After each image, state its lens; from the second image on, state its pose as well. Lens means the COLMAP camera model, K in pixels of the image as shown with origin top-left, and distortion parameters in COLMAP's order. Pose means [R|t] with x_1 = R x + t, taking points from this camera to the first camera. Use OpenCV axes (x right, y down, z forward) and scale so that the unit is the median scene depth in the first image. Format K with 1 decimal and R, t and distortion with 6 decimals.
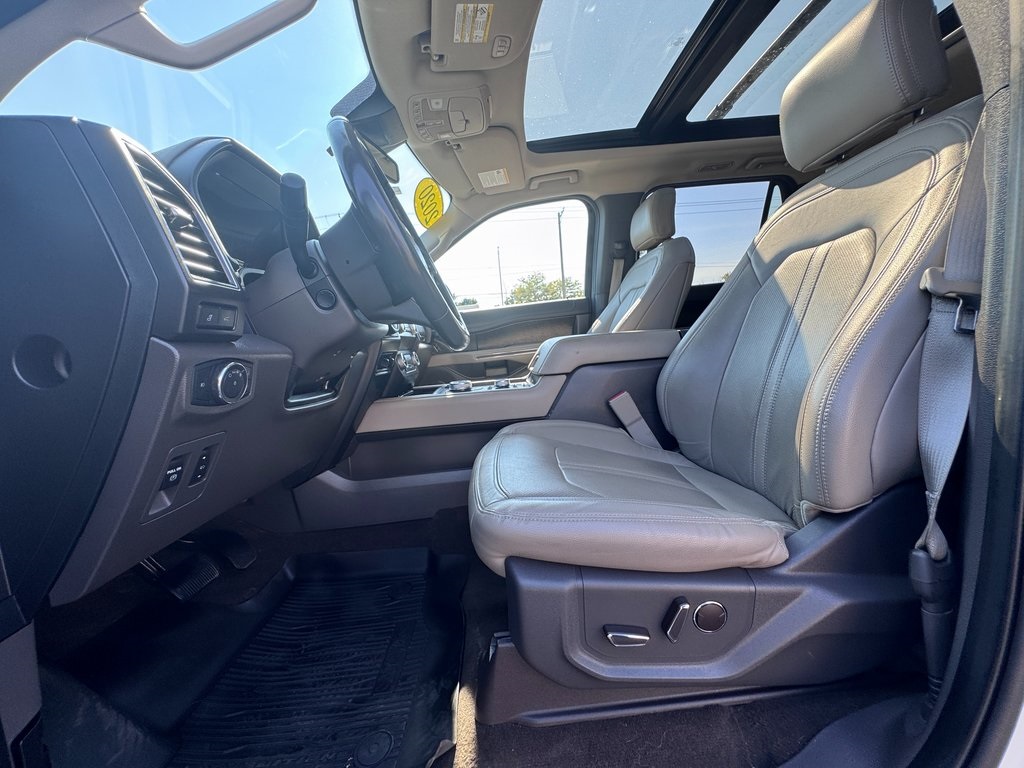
lens RADIAL K [[411.2, 0, 515.1], [0, 411.2, 388.3], [0, 0, 1]] dist [-0.003204, -0.000011]
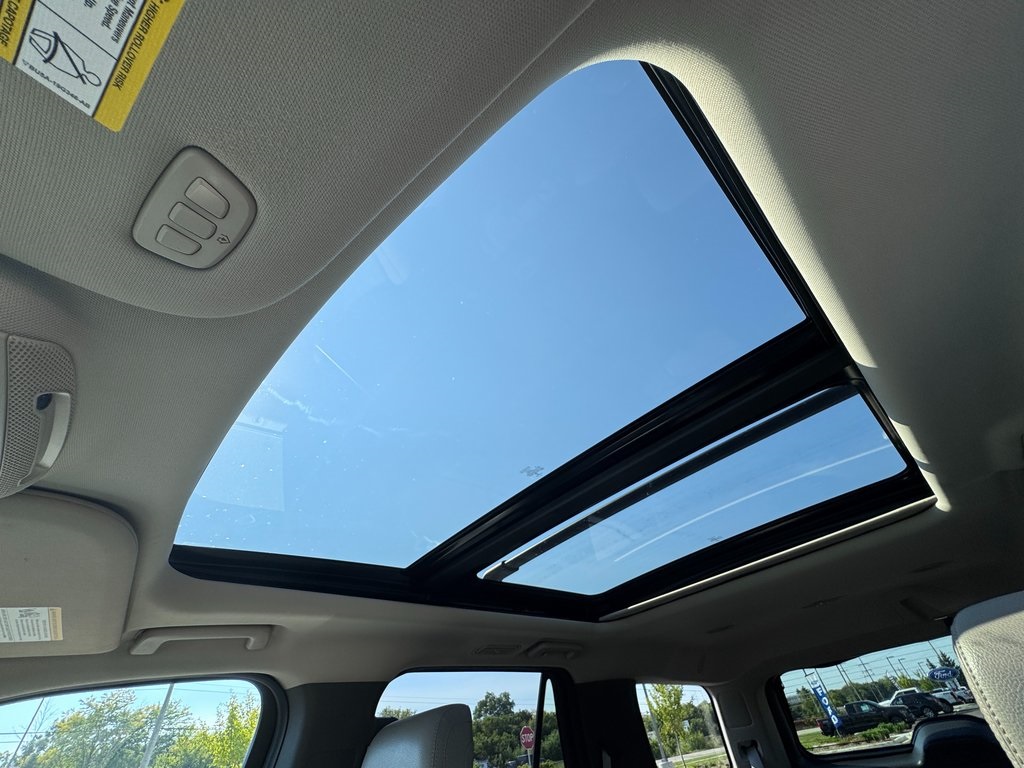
lens RADIAL K [[411.2, 0, 513.8], [0, 411.2, 389.1], [0, 0, 1]] dist [-0.003204, -0.000011]
pose [[0.759472, 0.435783, 0.483007, 0.016887], [0.126553, 0.629316, -0.766776, -0.288064], [-0.638112, 0.643471, 0.422798, 0.430453]]
